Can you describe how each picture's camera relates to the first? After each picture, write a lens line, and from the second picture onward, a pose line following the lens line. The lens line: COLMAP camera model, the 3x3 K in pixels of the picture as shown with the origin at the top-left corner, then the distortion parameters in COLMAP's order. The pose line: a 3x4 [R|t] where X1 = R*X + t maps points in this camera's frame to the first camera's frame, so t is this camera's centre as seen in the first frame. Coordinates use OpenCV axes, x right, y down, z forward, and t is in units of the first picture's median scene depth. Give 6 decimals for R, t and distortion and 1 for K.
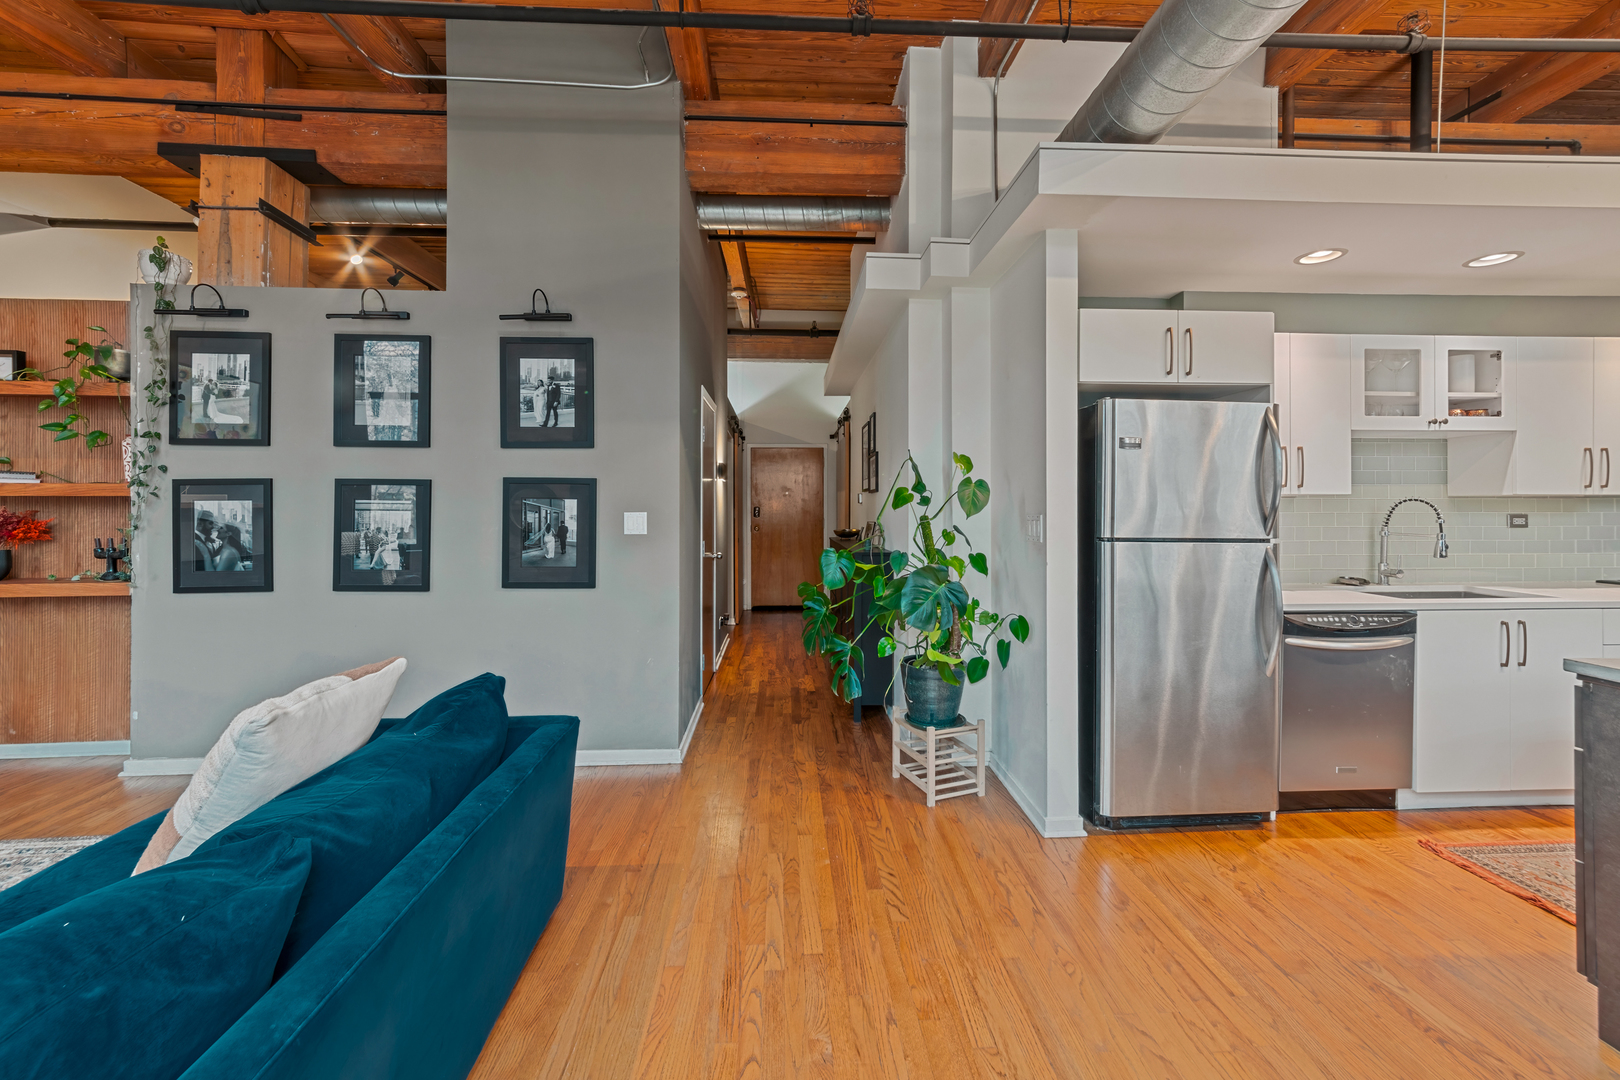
lens RADIAL K [[653.3, 0, 812.7], [0, 653.3, 505.6], [0, 0, 1]] dist [-0.000811, 0.002600]
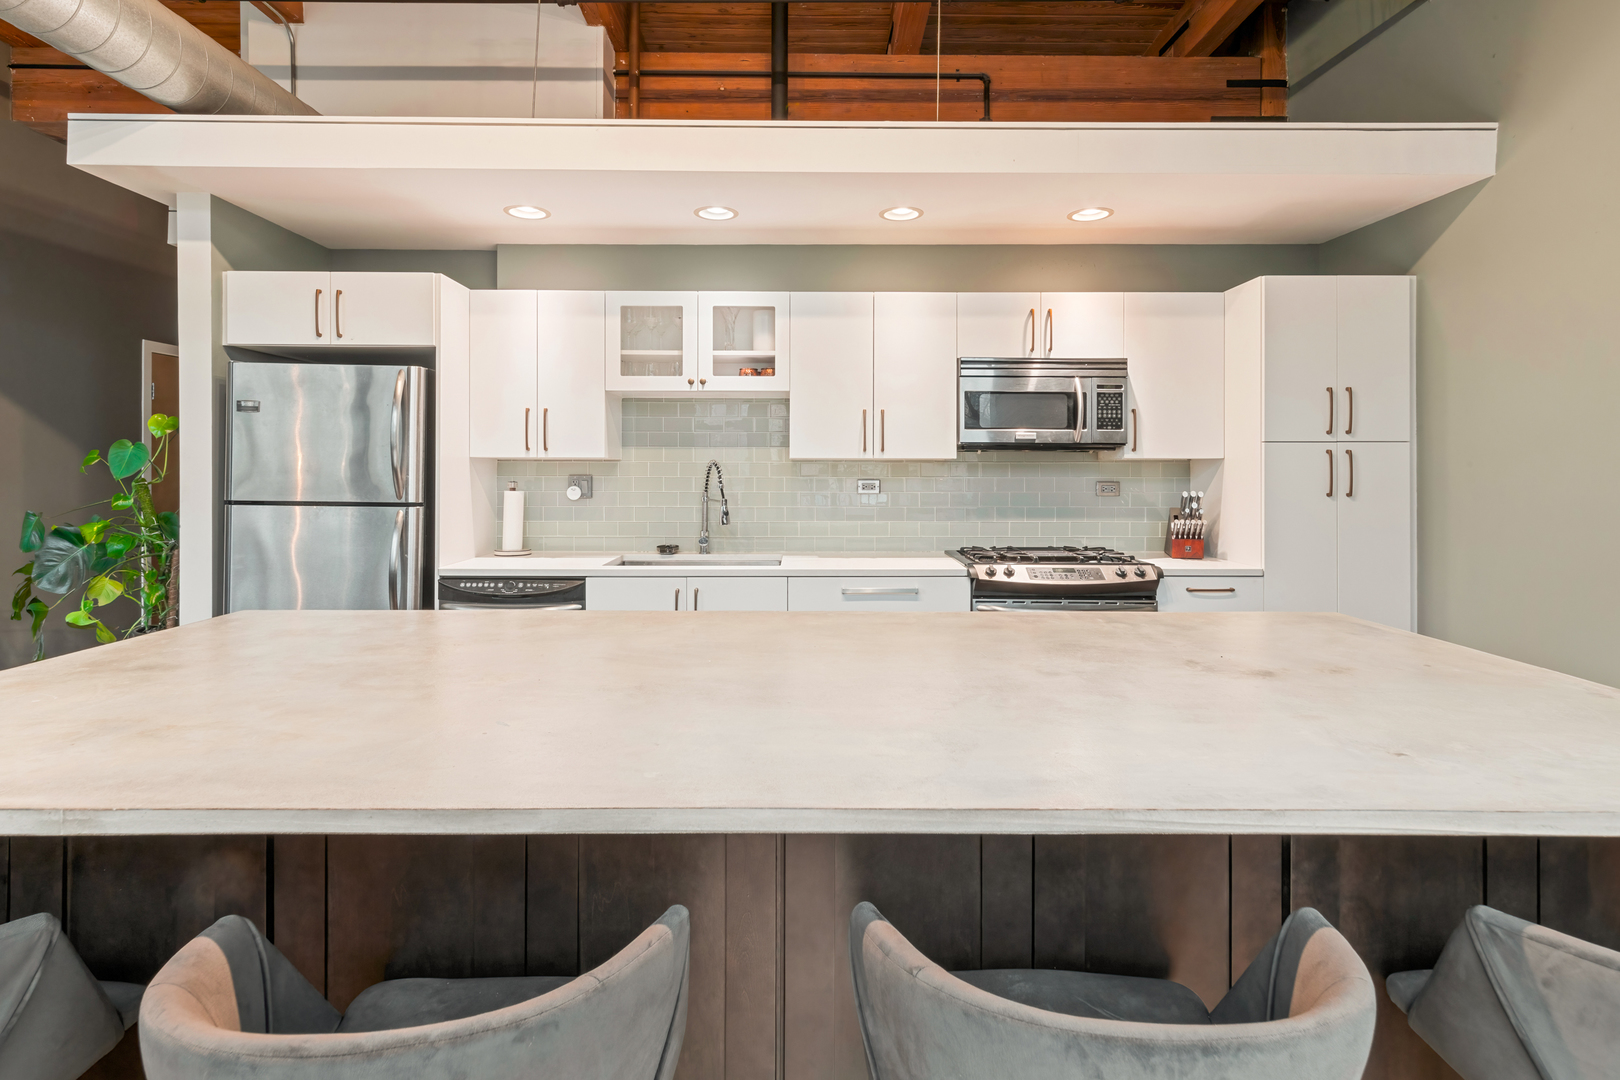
lens RADIAL K [[794.1, 0, 821.3], [0, 794.1, 469.0], [0, 0, 1]] dist [0.009113, 0.003045]
pose [[0.998694, 0.003050, -0.050994, 1.193691], [-0.002905, 0.999991, 0.002932, -0.004751], [0.051003, -0.002780, 0.998695, -0.149160]]
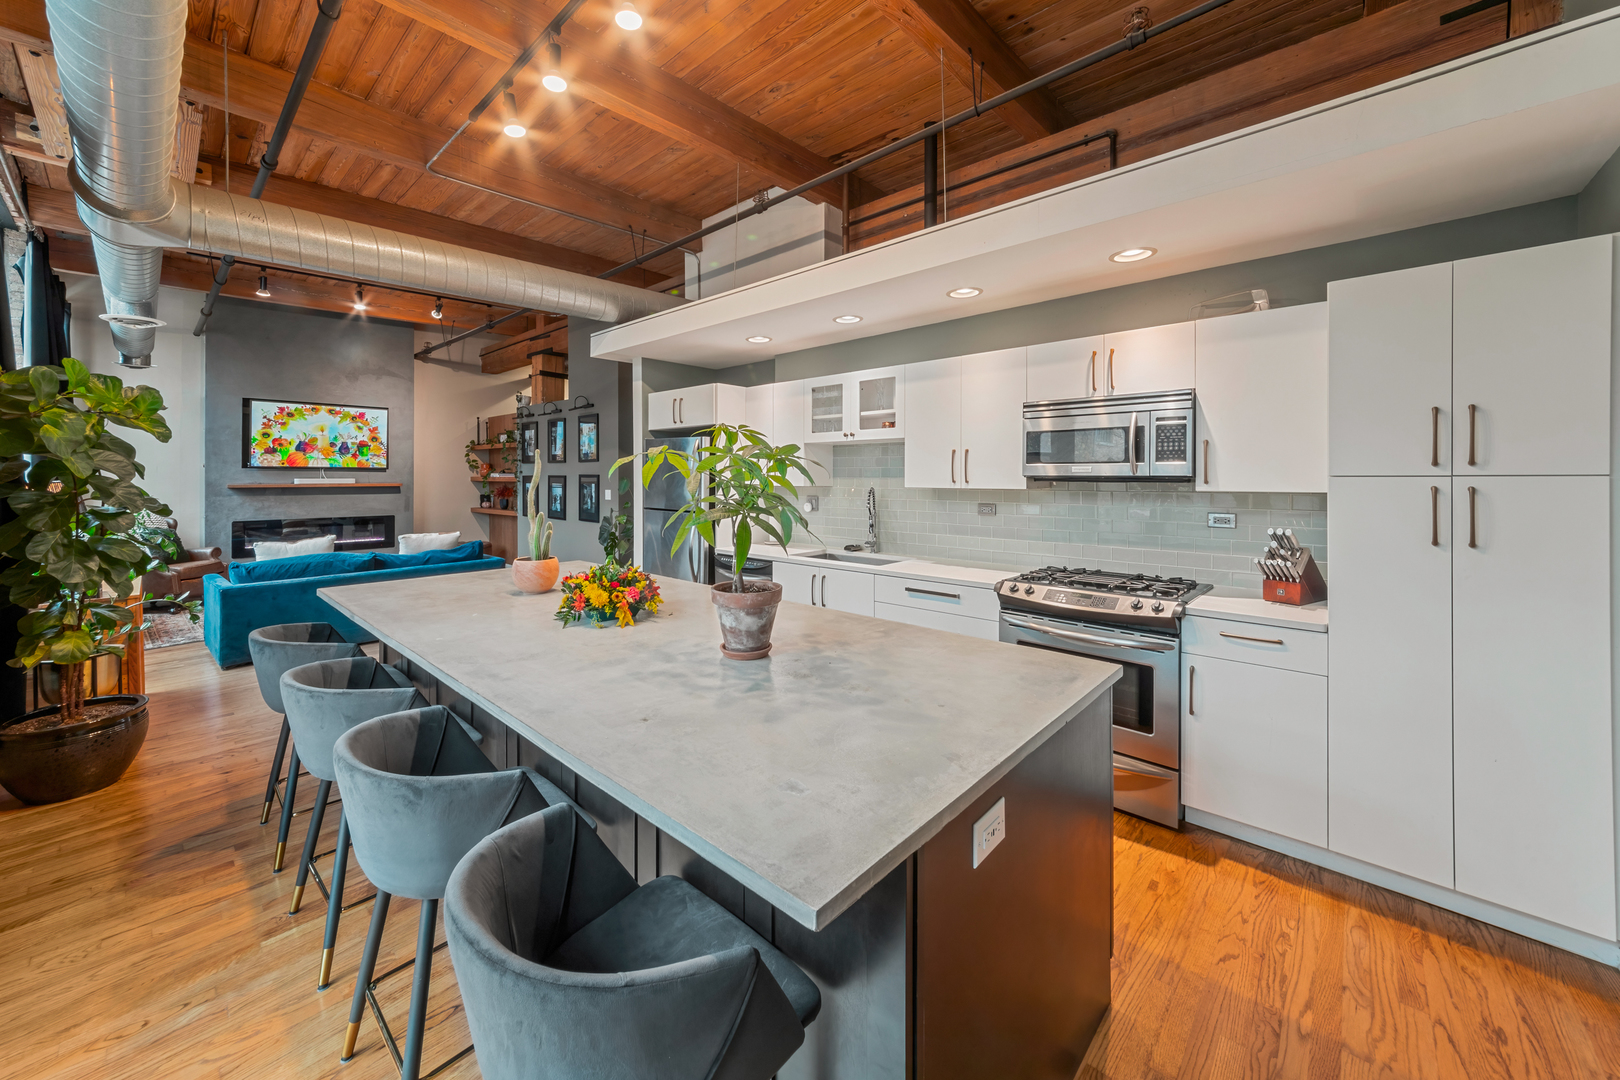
lens RADIAL K [[625.1, 0, 797.3], [0, 625.1, 477.8], [0, 0, 1]] dist [0.008377, 0.000388]
pose [[0.686058, 0.002287, -0.727544, 1.841992], [0.003172, 0.999976, 0.006135, -0.044608], [0.727540, -0.006517, 0.686034, 0.007057]]
